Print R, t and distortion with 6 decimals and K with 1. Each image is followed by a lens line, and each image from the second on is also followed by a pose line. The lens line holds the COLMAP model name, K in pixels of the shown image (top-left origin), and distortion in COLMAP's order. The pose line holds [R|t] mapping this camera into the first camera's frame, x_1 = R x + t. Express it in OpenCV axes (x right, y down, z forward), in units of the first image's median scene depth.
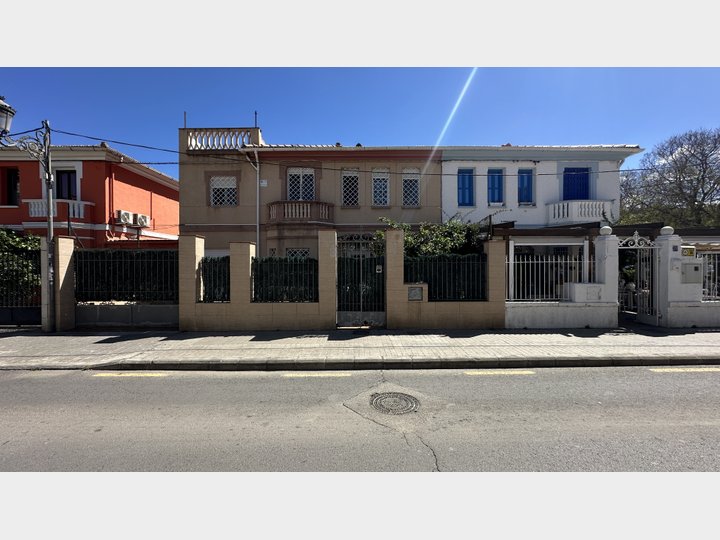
lens RADIAL K [[290.4, 0, 360.1], [0, 290.4, 266.5], [0, 0, 1]] dist [-0.002402, -0.000061]
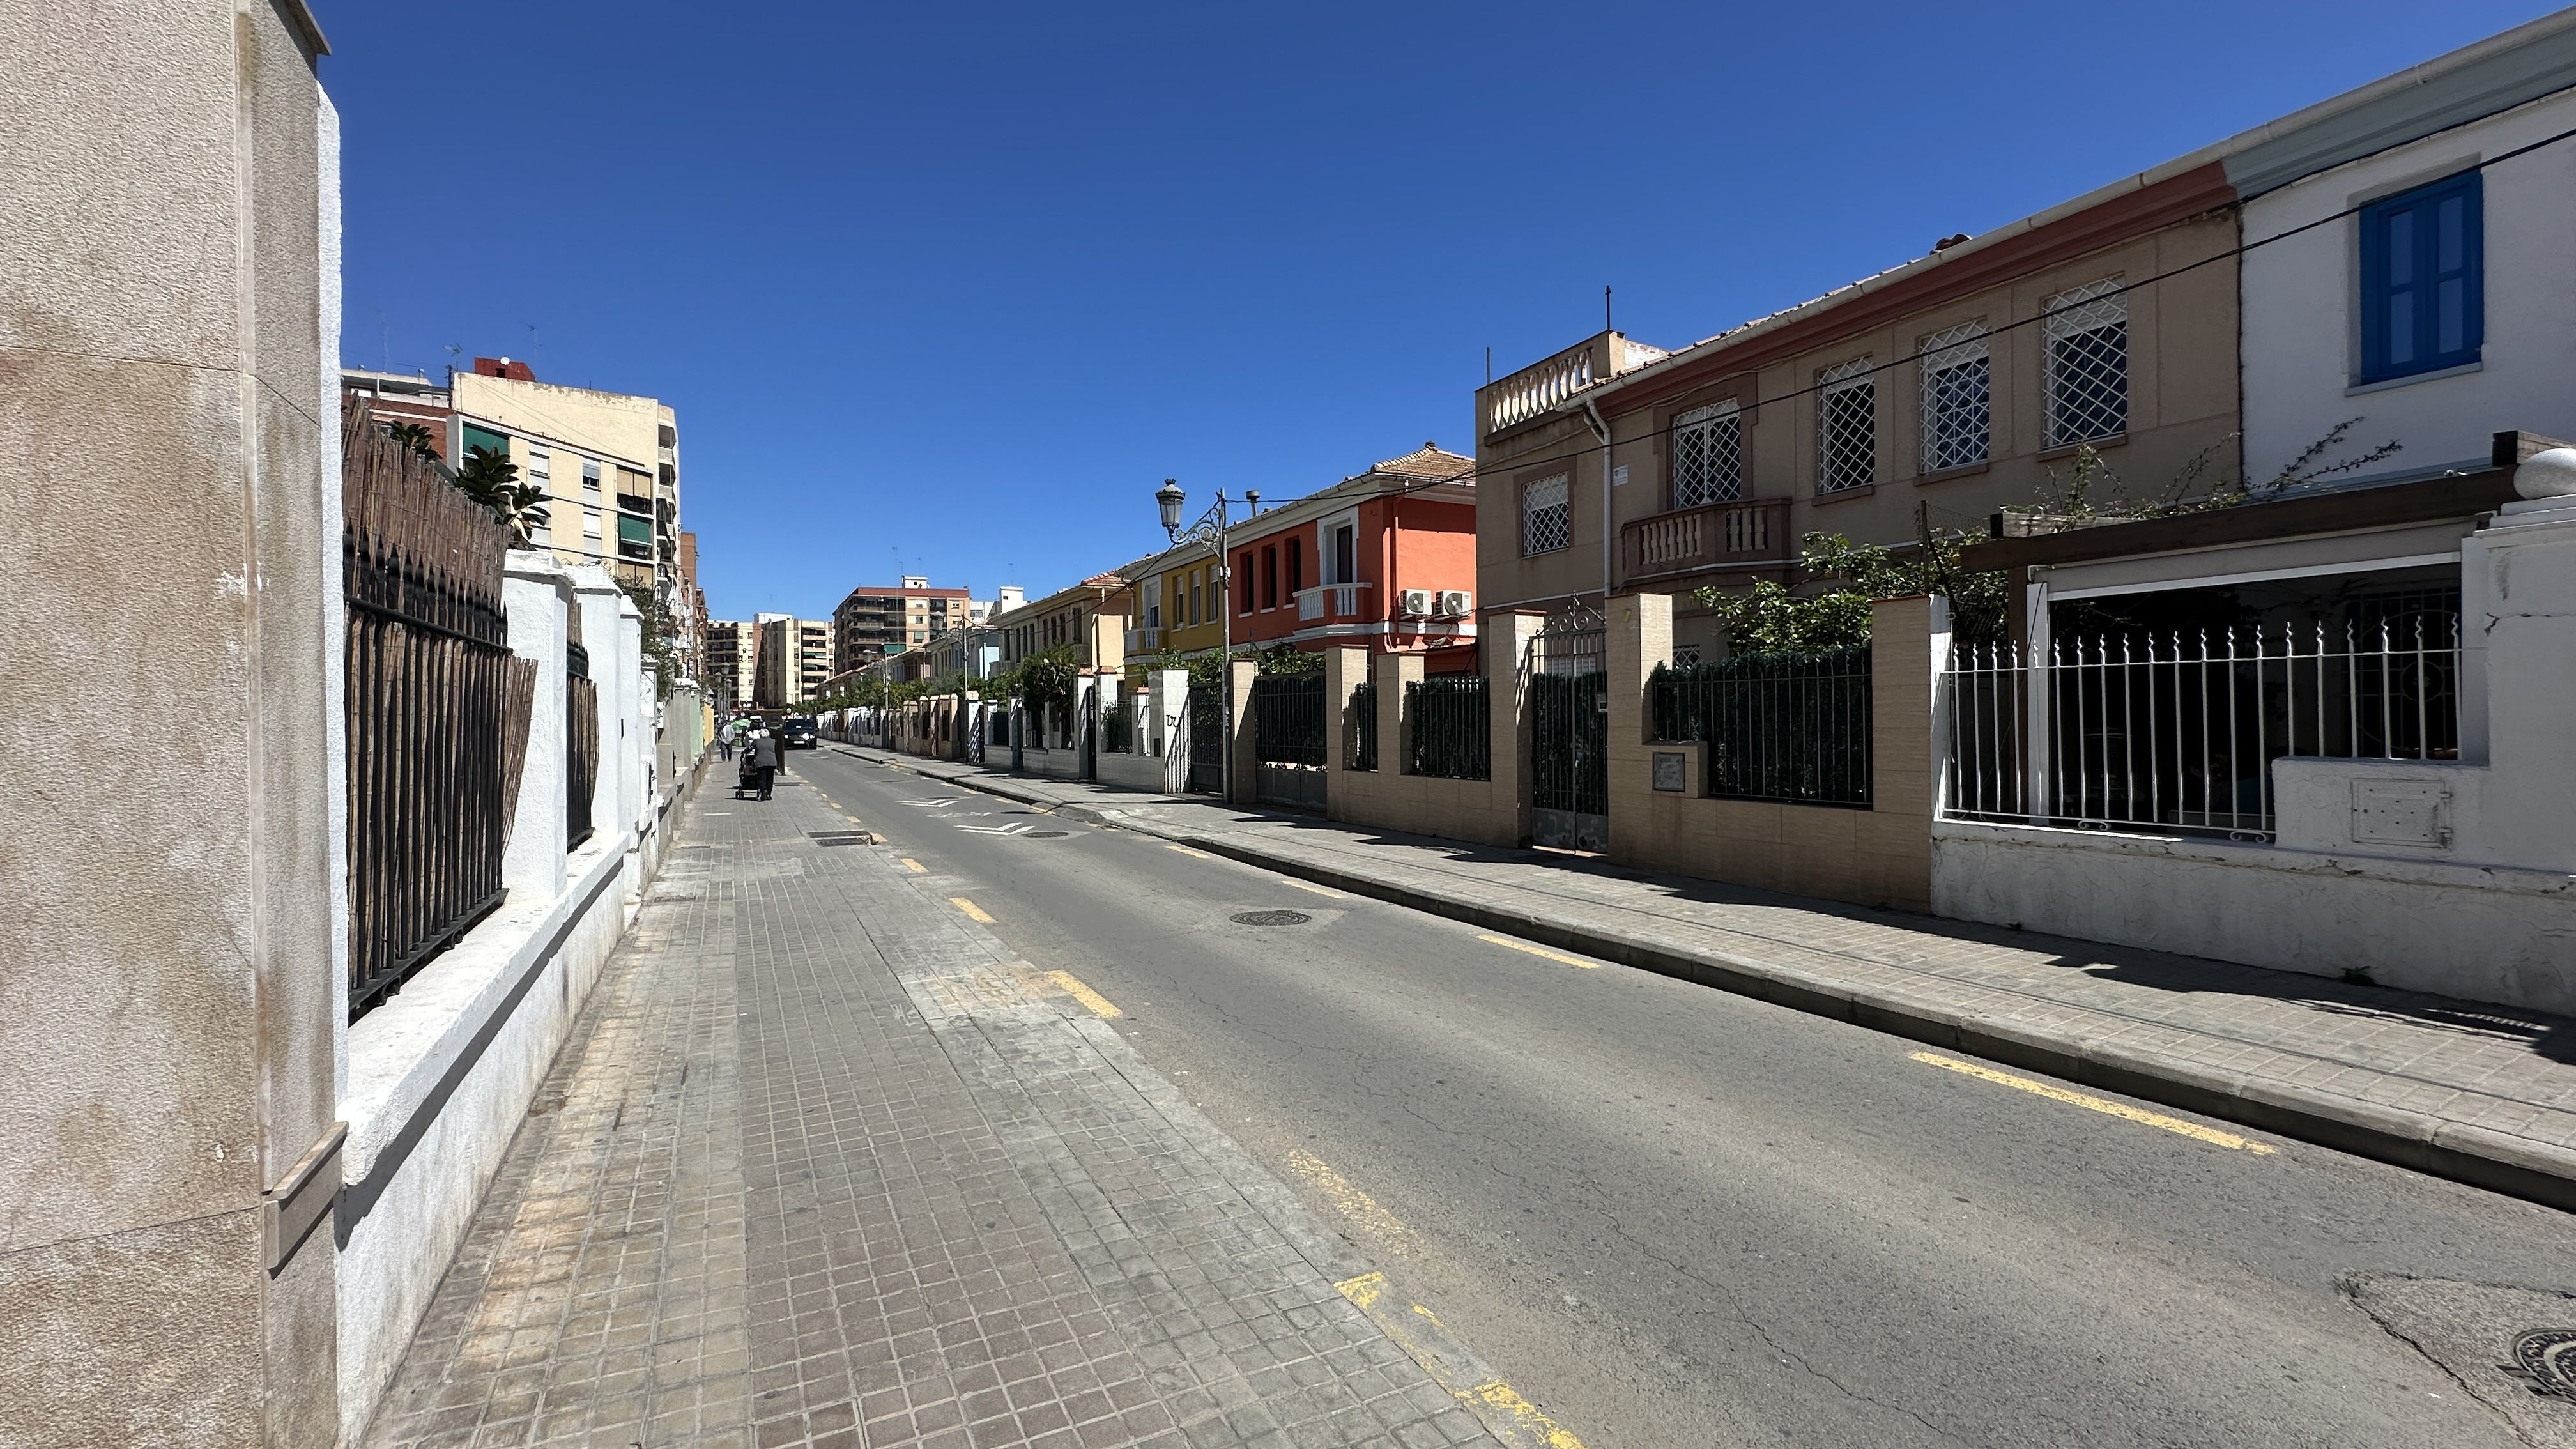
lens RADIAL K [[1055.3, 0, 1285.7], [0, 1055.3, 712.7], [0, 0, 1]] dist [0.000586, 0.000014]
pose [[0.456935, -0.004623, -0.889488, 0.690330], [0.013003, 0.999914, 0.001483, 0.008327], [0.889405, -0.012244, 0.456956, 0.000335]]
